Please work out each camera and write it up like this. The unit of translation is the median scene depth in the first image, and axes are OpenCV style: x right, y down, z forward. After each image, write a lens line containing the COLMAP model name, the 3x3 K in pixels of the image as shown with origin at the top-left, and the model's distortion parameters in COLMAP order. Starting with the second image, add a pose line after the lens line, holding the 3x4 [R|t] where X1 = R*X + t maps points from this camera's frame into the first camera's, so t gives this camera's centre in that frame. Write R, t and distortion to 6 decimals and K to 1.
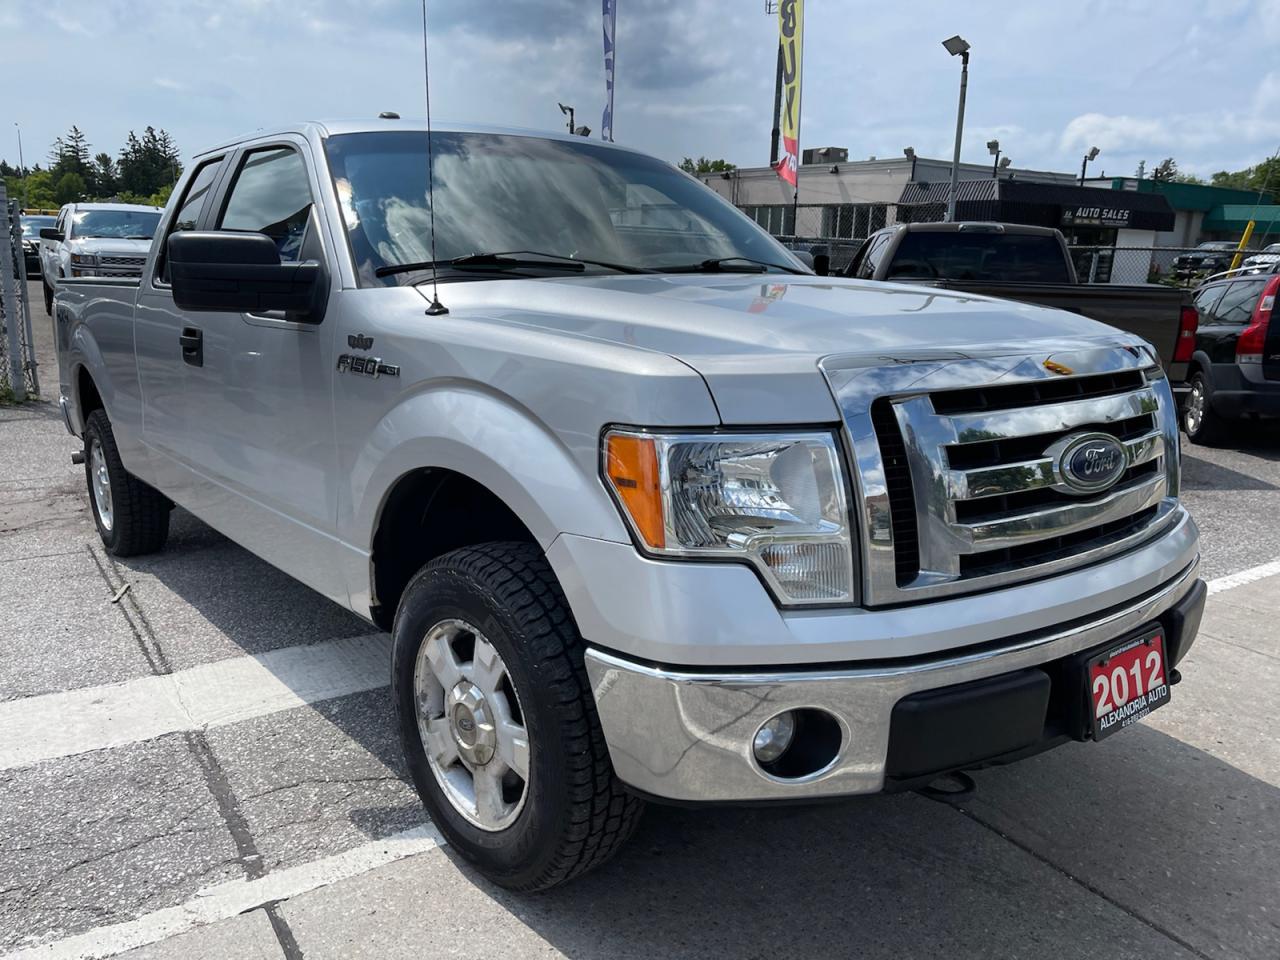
lens RADIAL K [[974.2, 0, 622.6], [0, 974.2, 487.0], [0, 0, 1]] dist [0.076768, -0.108203]
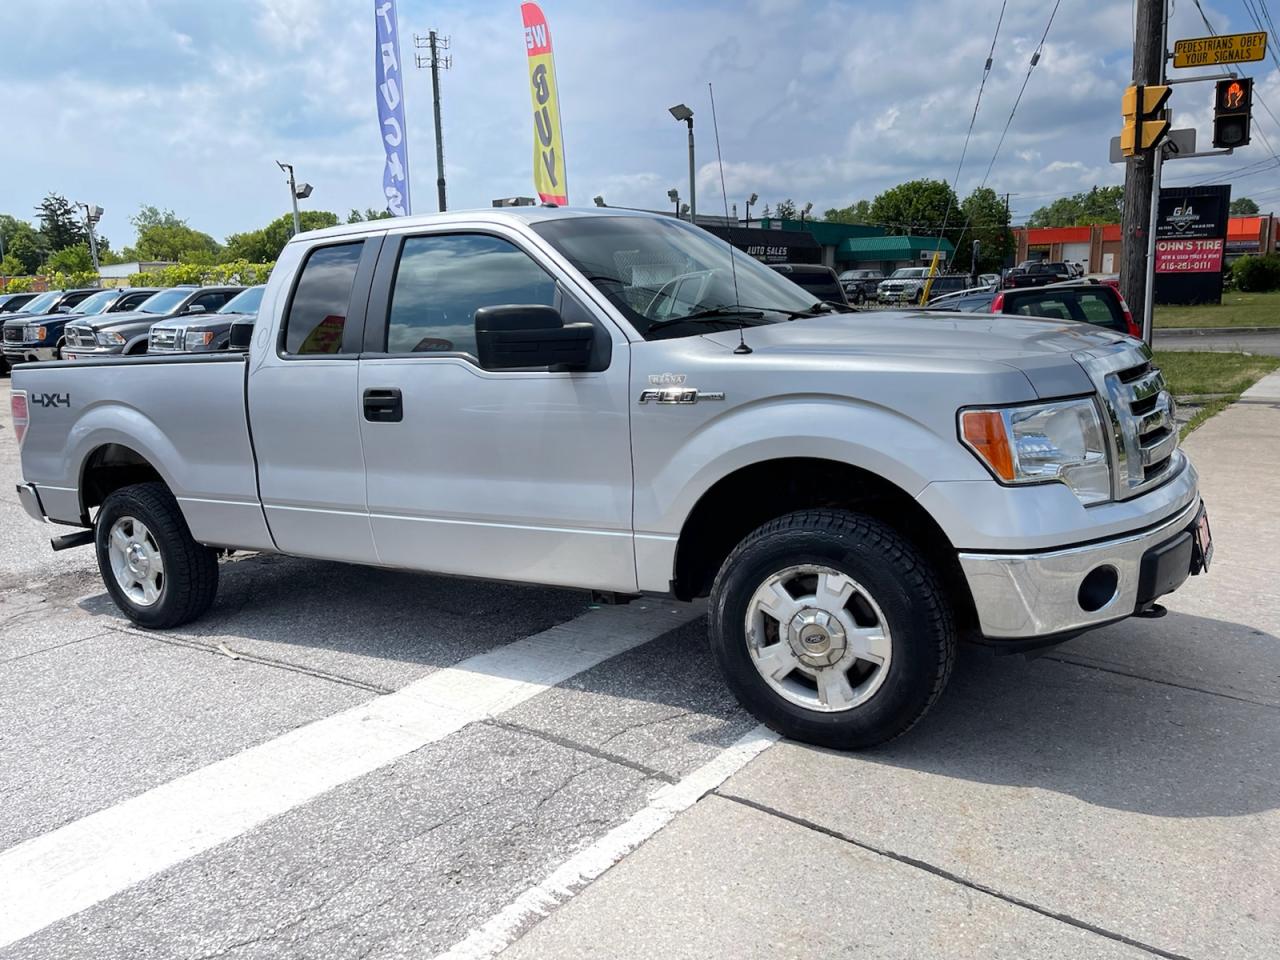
lens RADIAL K [[974.2, 0, 627.3], [0, 974.2, 483.6], [0, 0, 1]] dist [0.076768, -0.108203]
pose [[0.945627, -0.112893, 0.305034, -0.573028], [0.127263, 0.991486, -0.027576, 0.018504], [-0.299324, 0.064896, 0.951942, -0.188202]]
